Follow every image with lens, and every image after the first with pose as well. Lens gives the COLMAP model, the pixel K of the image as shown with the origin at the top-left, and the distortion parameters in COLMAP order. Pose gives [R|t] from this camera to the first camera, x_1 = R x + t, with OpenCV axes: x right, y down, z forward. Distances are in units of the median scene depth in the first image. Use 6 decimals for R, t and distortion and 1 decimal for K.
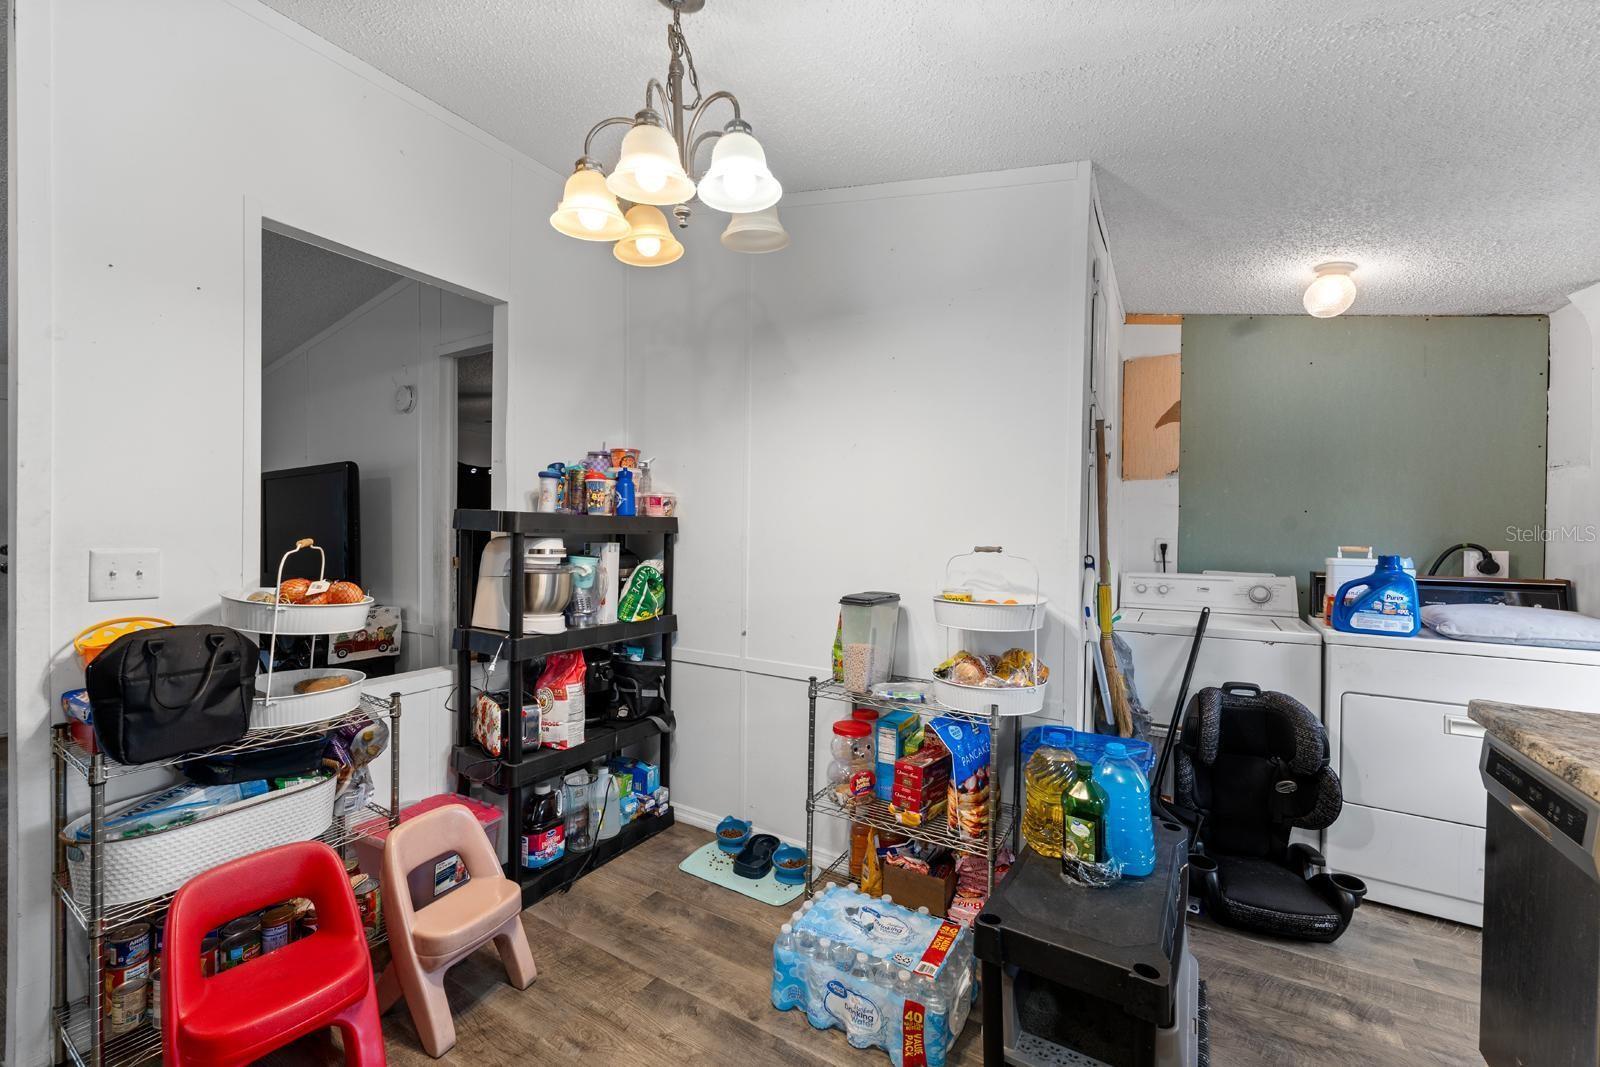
lens RADIAL K [[651.3, 0, 795.8], [0, 651.3, 536.9], [0, 0, 1]] dist [0.000087, 0.000091]
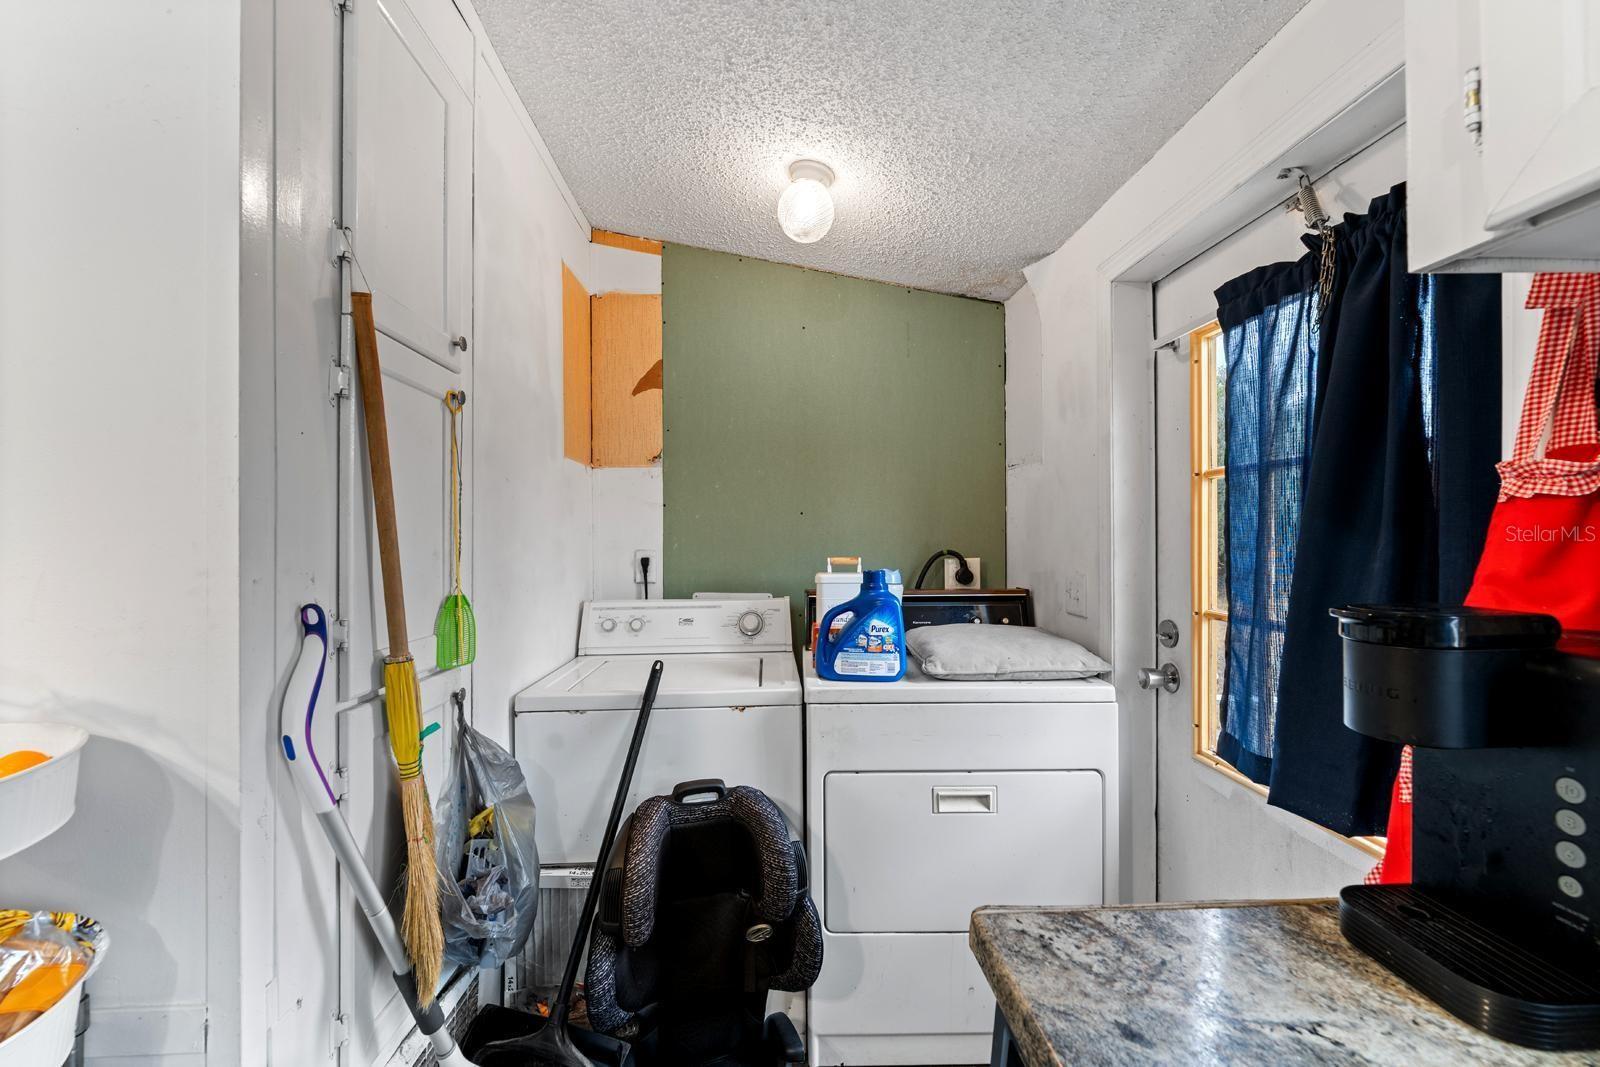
lens RADIAL K [[651.3, 0, 807.8], [0, 651.3, 536.7], [0, 0, 1]] dist [0.000087, 0.000091]
pose [[0.825441, -0.010353, 0.564393, 0.413562], [0.017619, 0.999817, -0.007428, -0.005210], [-0.564213, 0.016075, 0.825473, 0.413406]]
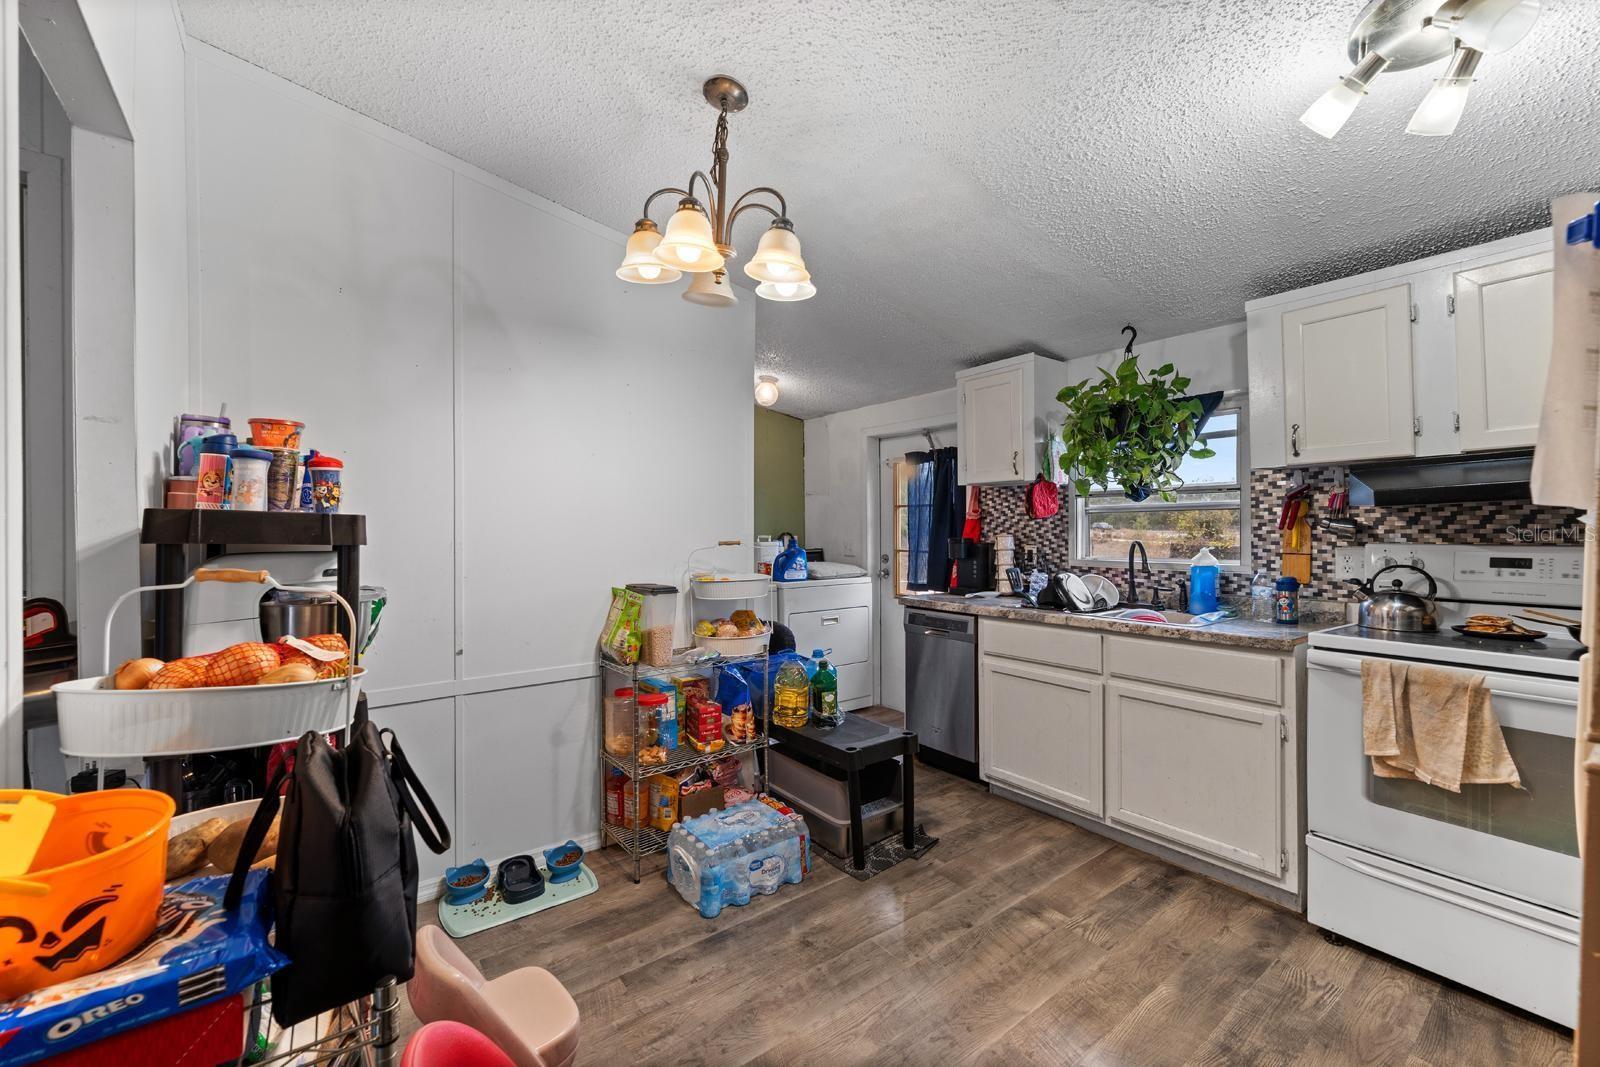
lens RADIAL K [[651.3, 0, 815.8], [0, 651.3, 529.9], [0, 0, 1]] dist [0.000087, 0.000091]
pose [[0.344909, -0.017338, 0.938476, -0.806822], [0.020493, 0.999730, 0.010939, -0.017867], [-0.938412, 0.015459, 0.345171, 0.272546]]
